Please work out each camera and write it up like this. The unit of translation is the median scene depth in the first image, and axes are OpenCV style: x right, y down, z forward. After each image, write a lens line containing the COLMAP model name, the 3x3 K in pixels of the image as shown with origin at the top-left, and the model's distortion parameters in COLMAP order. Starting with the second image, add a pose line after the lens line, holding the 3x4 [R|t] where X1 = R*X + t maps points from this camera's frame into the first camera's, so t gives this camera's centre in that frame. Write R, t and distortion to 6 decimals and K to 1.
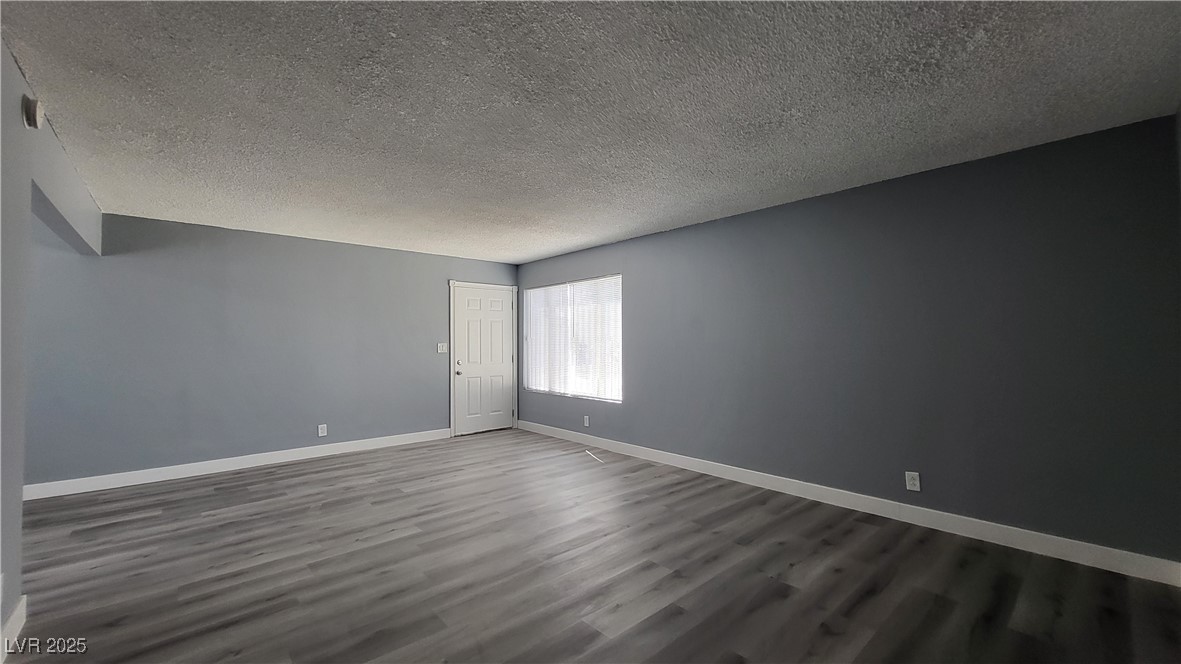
lens RADIAL K [[465.0, 0, 591.7], [0, 465.0, 336.2], [0, 0, 1]] dist [-0.000561, -0.001372]
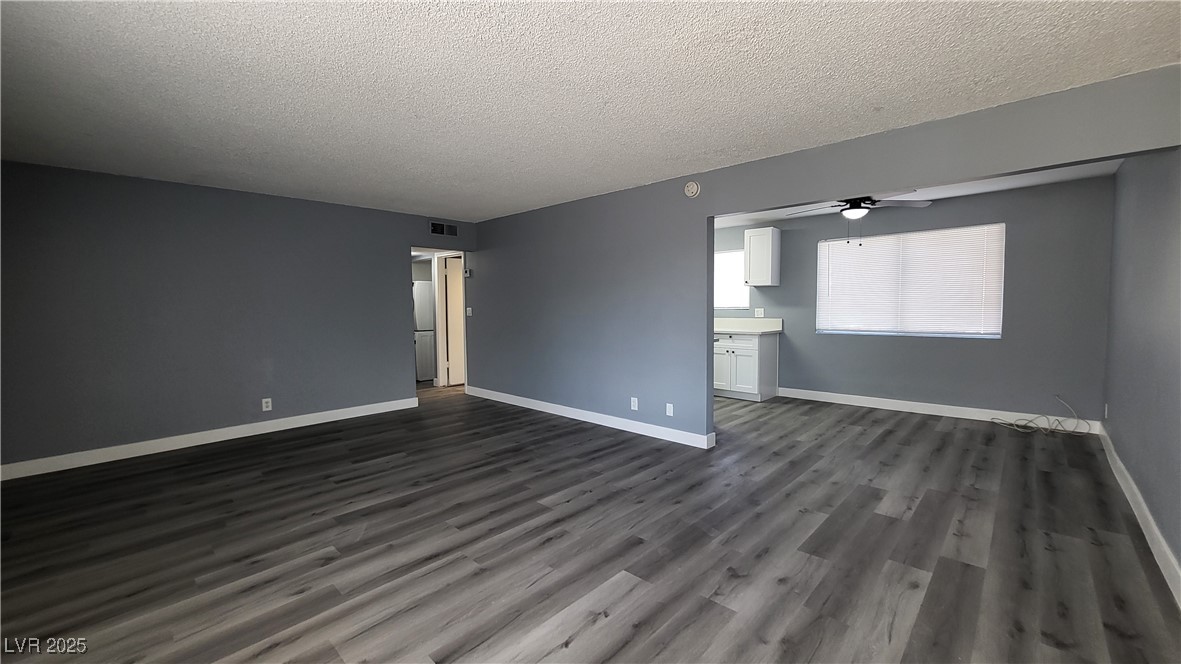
lens RADIAL K [[465.0, 0, 590.8], [0, 465.0, 332.4], [0, 0, 1]] dist [-0.000561, -0.001372]
pose [[-0.997078, 0.020474, -0.073598, -0.350590], [0.017125, 0.998802, 0.045851, 0.015317], [0.074449, 0.044456, -0.996233, 1.672536]]
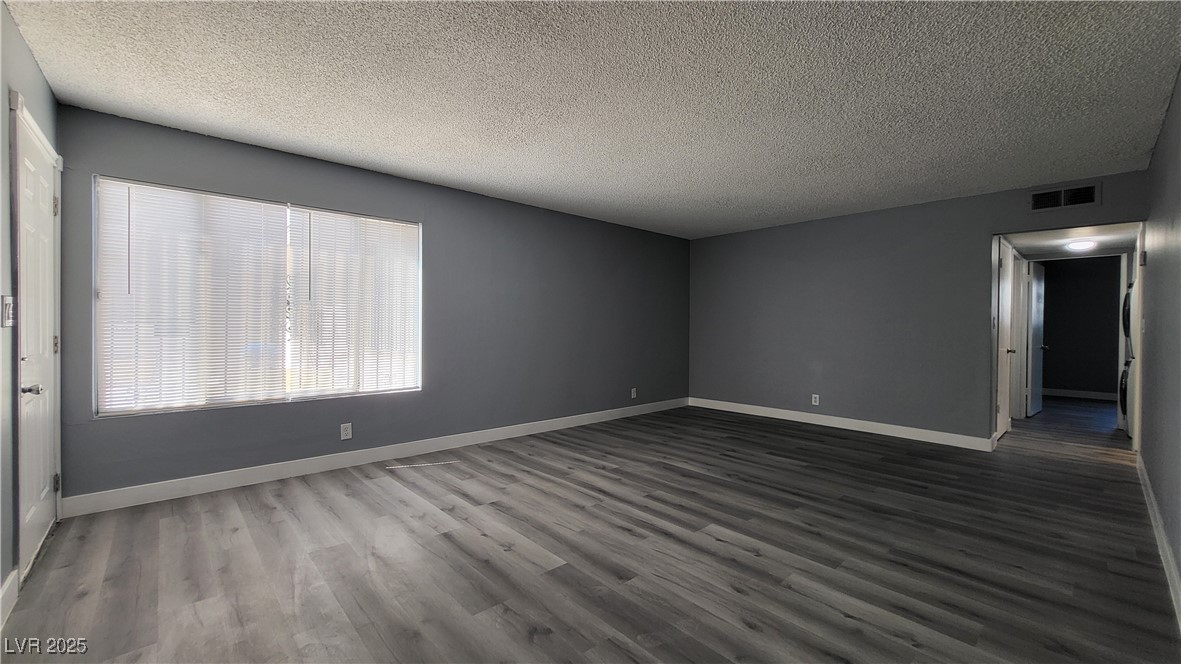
lens RADIAL K [[465.0, 0, 589.1], [0, 465.0, 329.1], [0, 0, 1]] dist [-0.000561, -0.001372]
pose [[-0.000432, -0.002989, 0.999995, -1.051495], [-0.024805, 0.999688, 0.002977, 0.046196], [-0.999692, -0.024804, -0.000506, 1.053484]]
